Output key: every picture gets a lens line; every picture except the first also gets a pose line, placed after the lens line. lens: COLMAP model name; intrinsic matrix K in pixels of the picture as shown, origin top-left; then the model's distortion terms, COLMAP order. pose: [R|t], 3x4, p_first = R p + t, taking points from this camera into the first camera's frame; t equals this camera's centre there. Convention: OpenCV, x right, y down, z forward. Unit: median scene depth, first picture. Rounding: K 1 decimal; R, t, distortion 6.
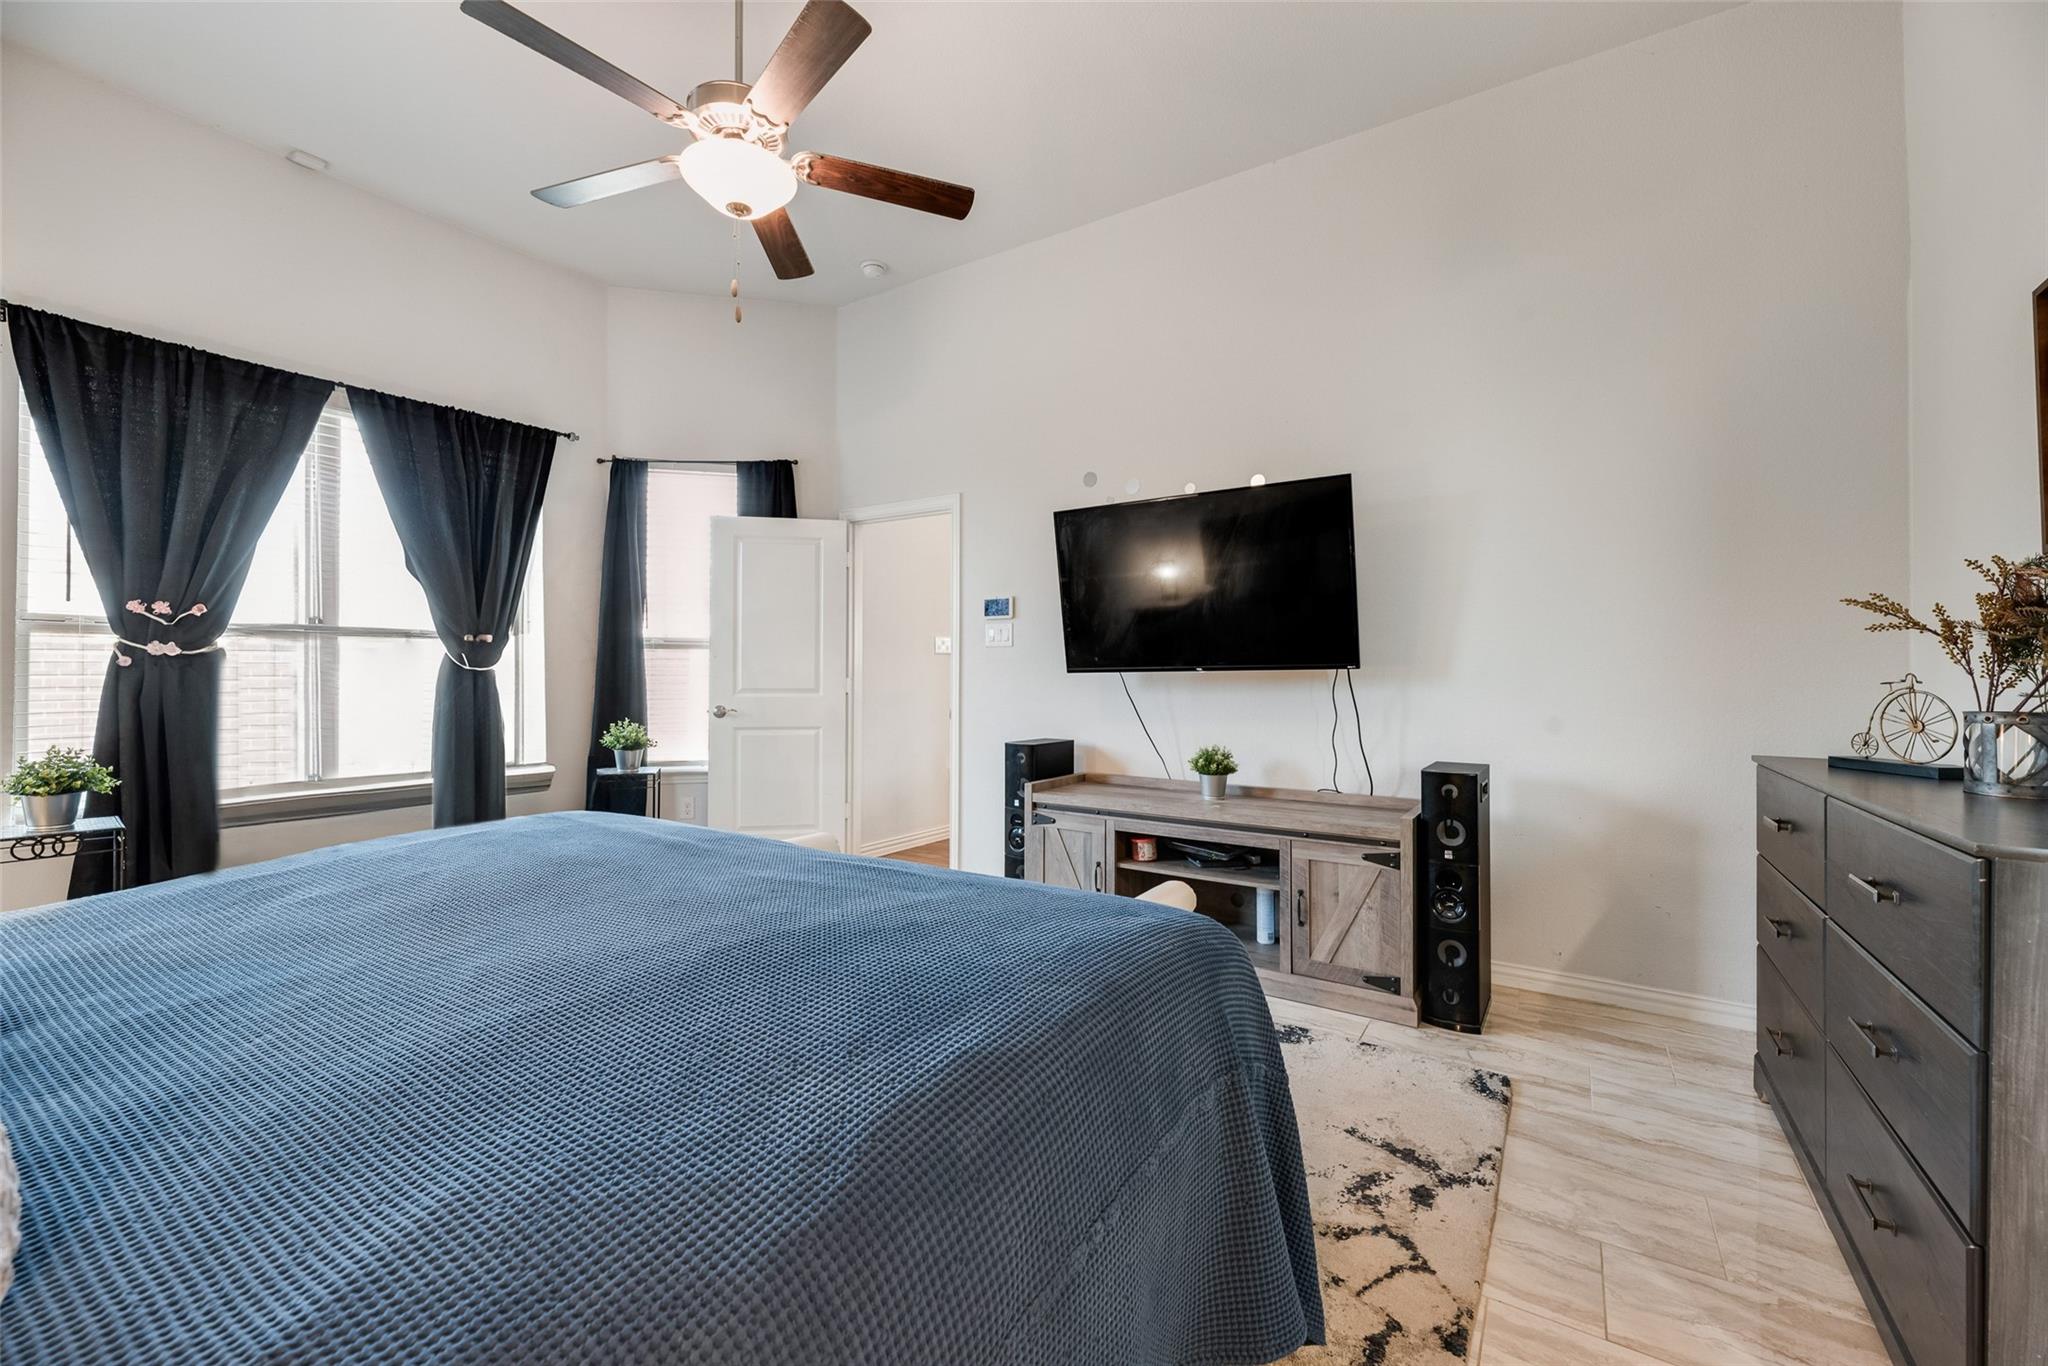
lens RADIAL K [[818.9, 0, 1023.9], [0, 818.9, 679.7], [0, 0, 1]] dist [0.001087, -0.000267]
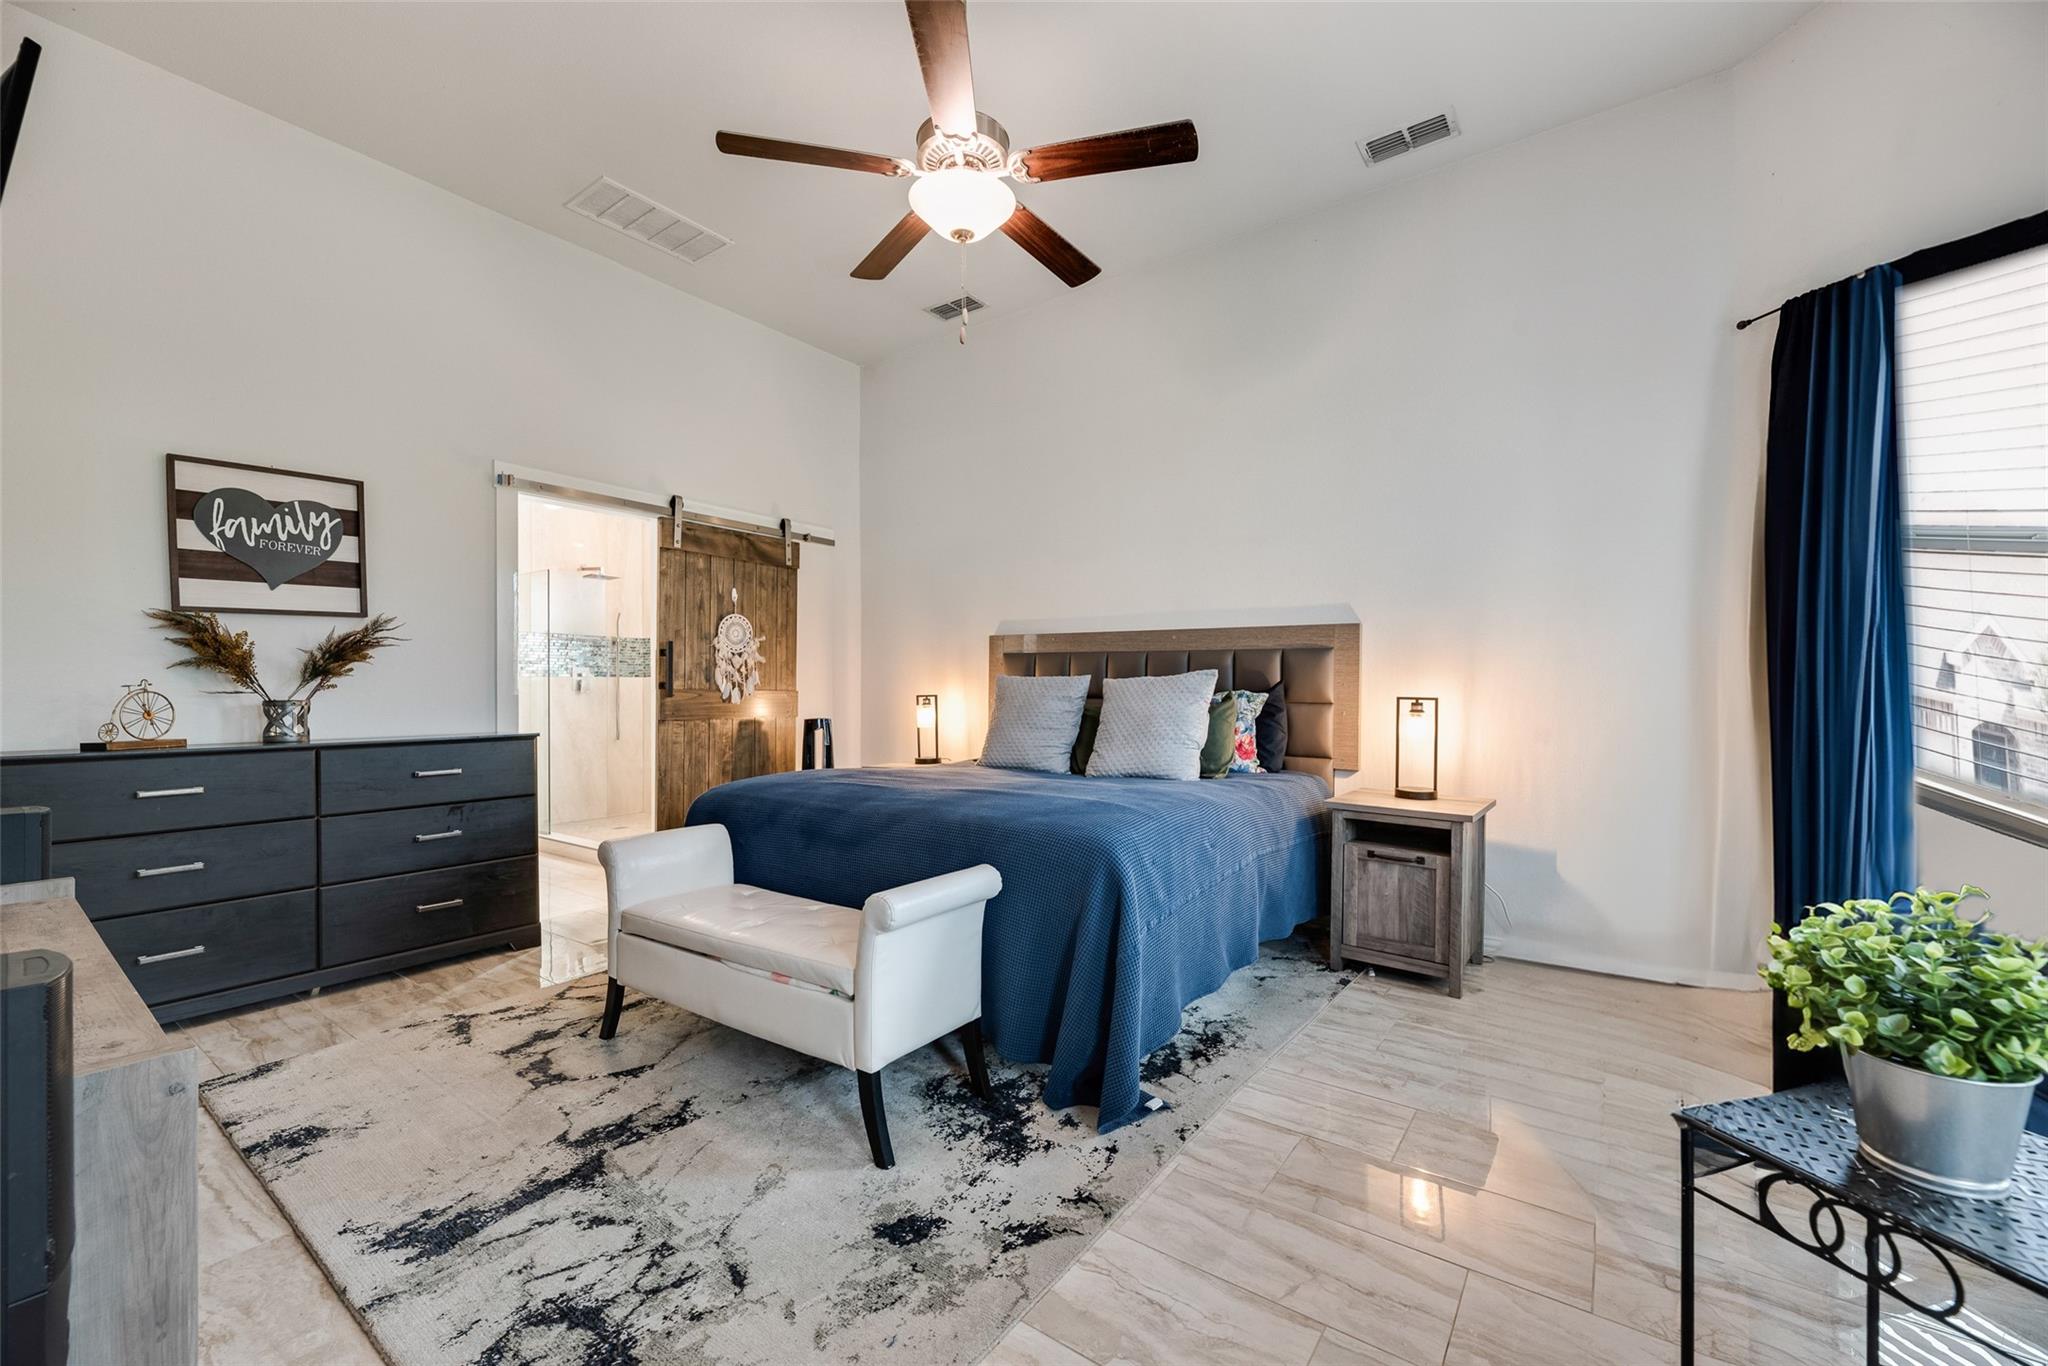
lens RADIAL K [[818.9, 0, 1029.1], [0, 818.9, 697.1], [0, 0, 1]] dist [0.001087, -0.000267]
pose [[-0.998850, 0.000871, 0.047947, -0.580293], [0.001500, 0.999913, 0.013081, 0.006857], [-0.047931, 0.013138, -0.998764, 2.437500]]
